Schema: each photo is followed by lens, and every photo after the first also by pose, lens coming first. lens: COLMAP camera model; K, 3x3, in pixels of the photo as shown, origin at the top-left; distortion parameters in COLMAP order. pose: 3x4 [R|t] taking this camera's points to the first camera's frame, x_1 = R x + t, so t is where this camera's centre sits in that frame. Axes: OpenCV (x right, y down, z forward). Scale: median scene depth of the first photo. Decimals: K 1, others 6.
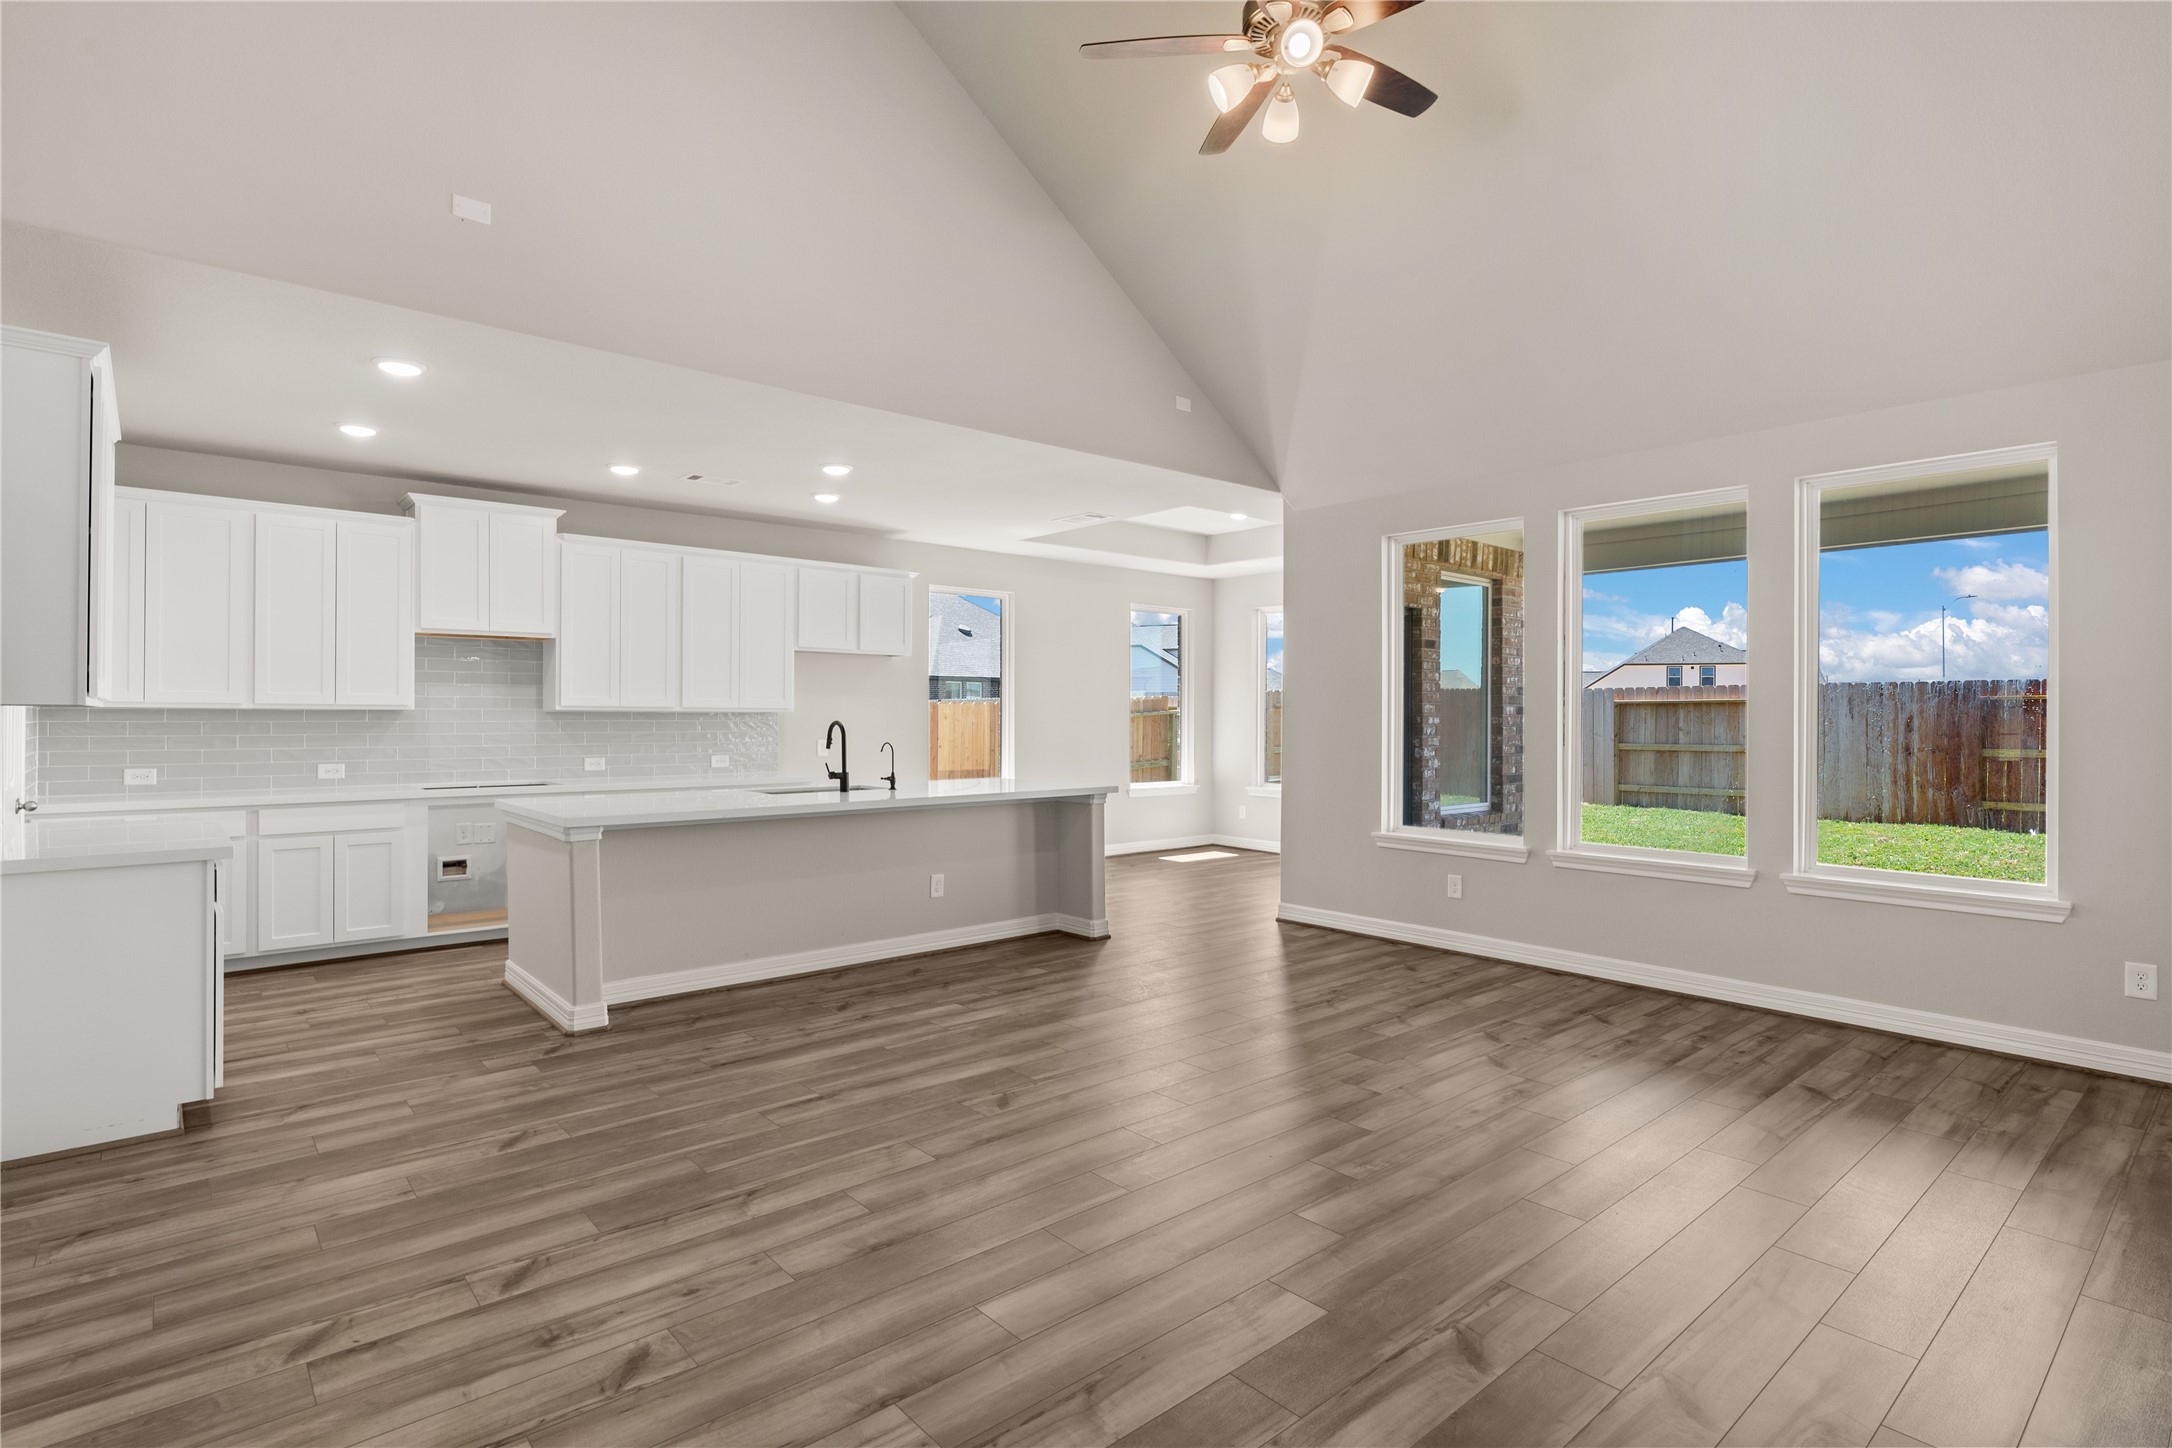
lens RADIAL K [[1054.6, 0, 1038.6], [0, 1054.6, 702.9], [0, 0, 1]] dist [-0.006622, 0.003481]
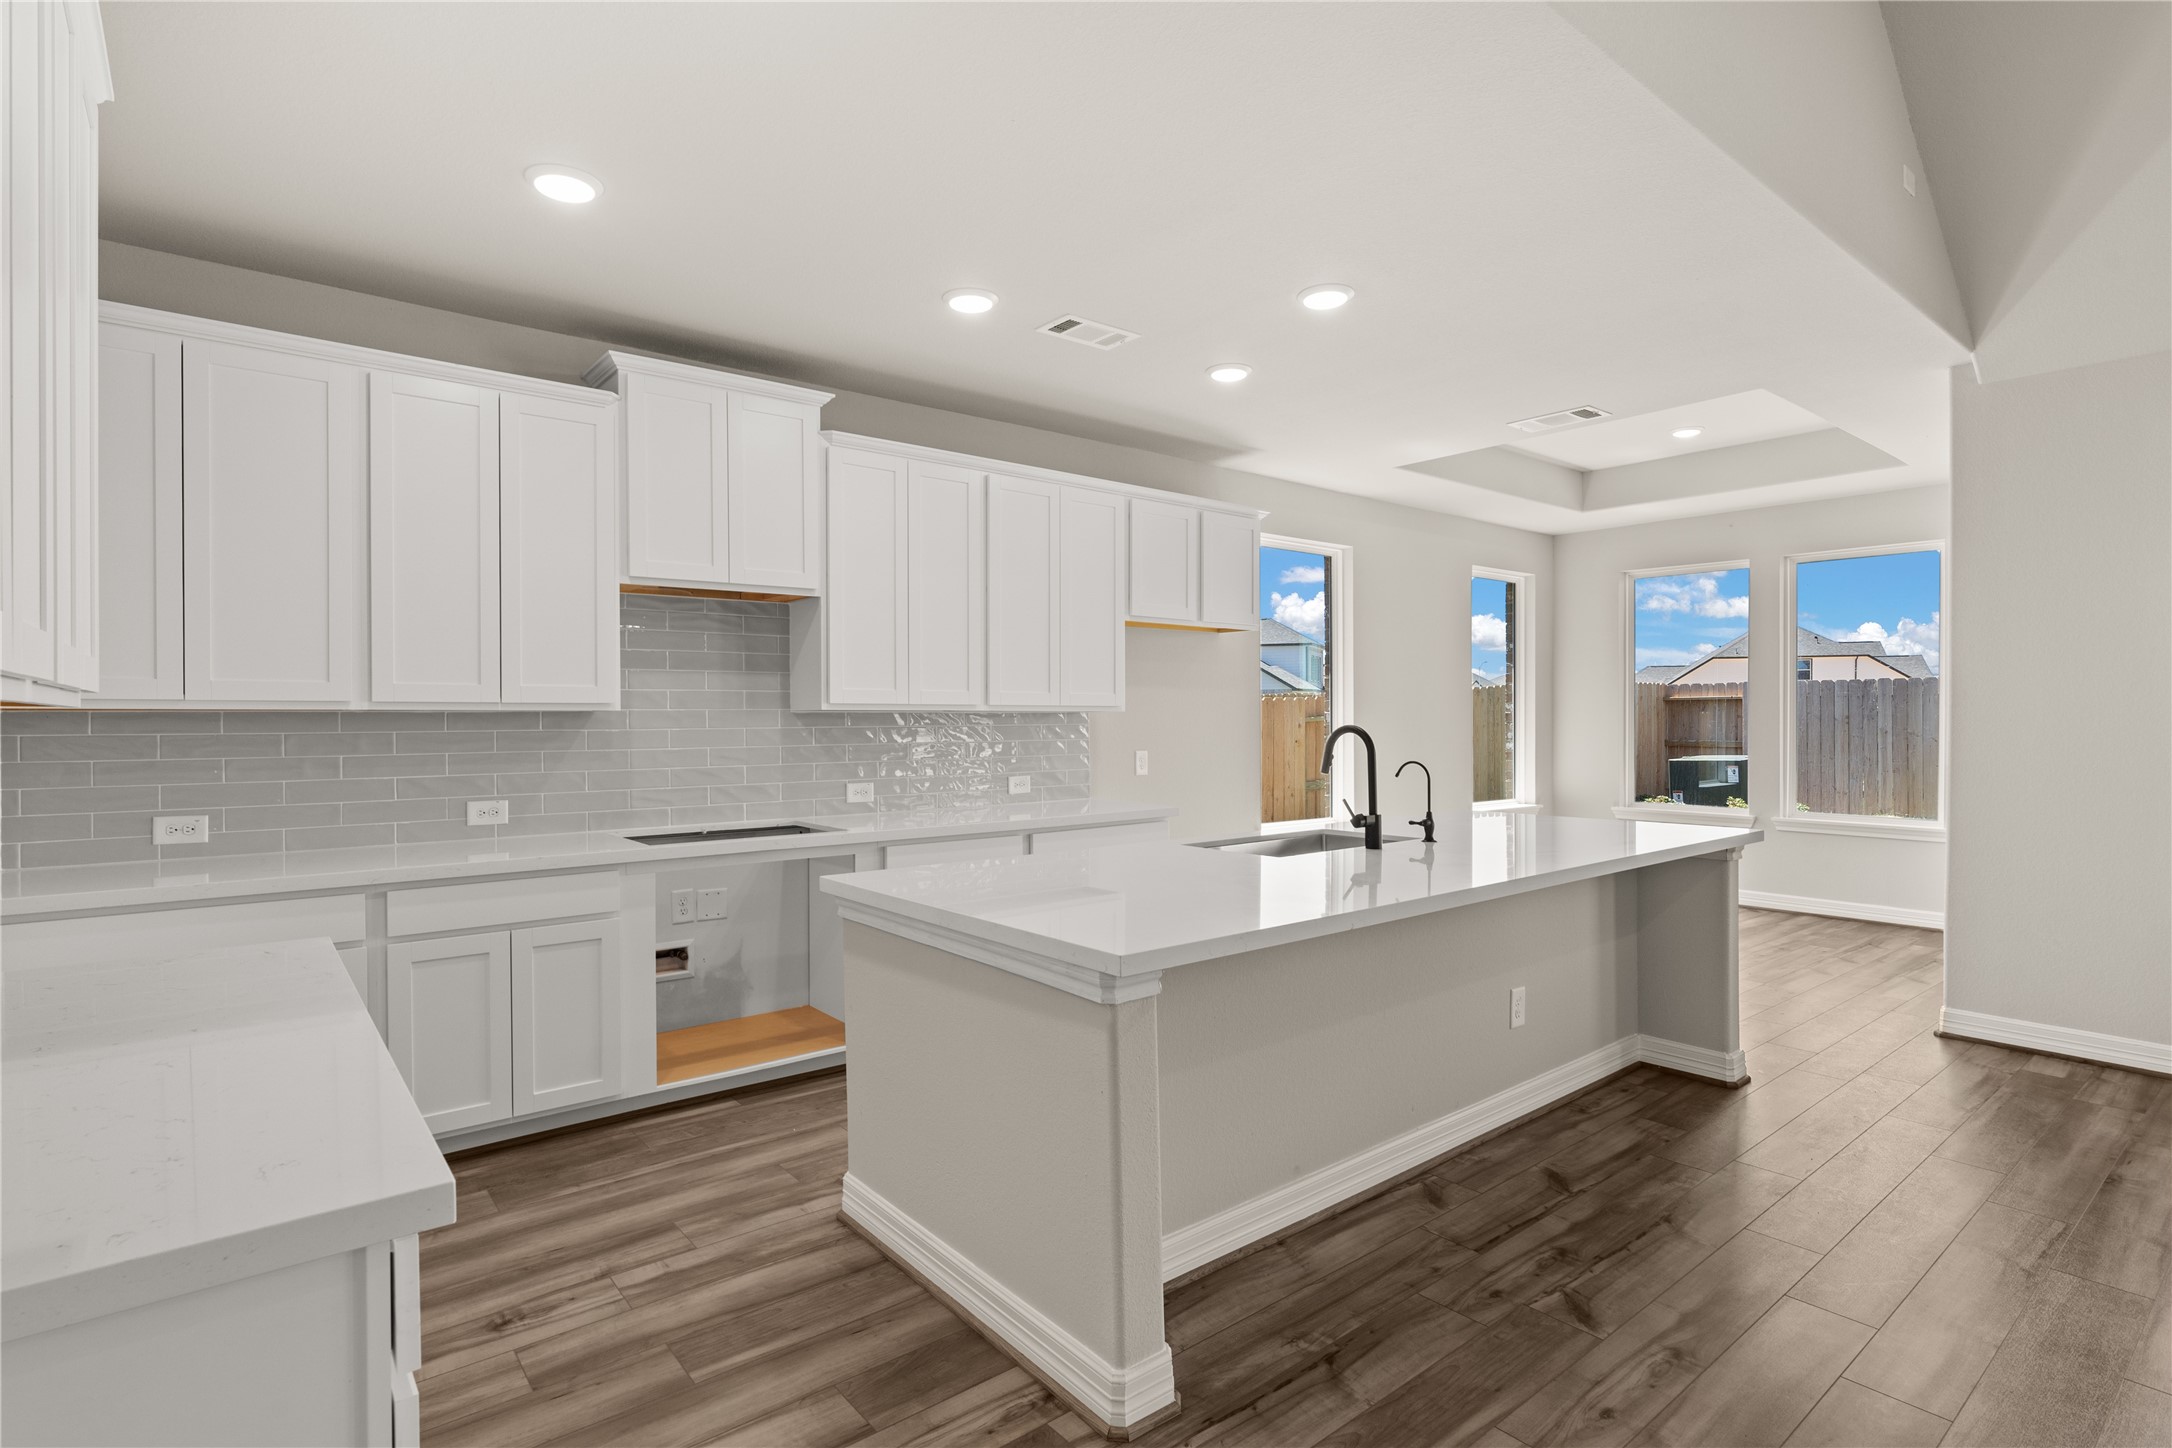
lens RADIAL K [[1054.6, 0, 1038.7], [0, 1054.6, 715.0], [0, 0, 1]] dist [-0.006622, 0.003481]
pose [[0.999403, -0.005836, -0.034061, -0.326658], [0.006237, 0.999912, 0.011667, 0.003292], [0.033990, -0.011872, 0.999352, 0.395347]]
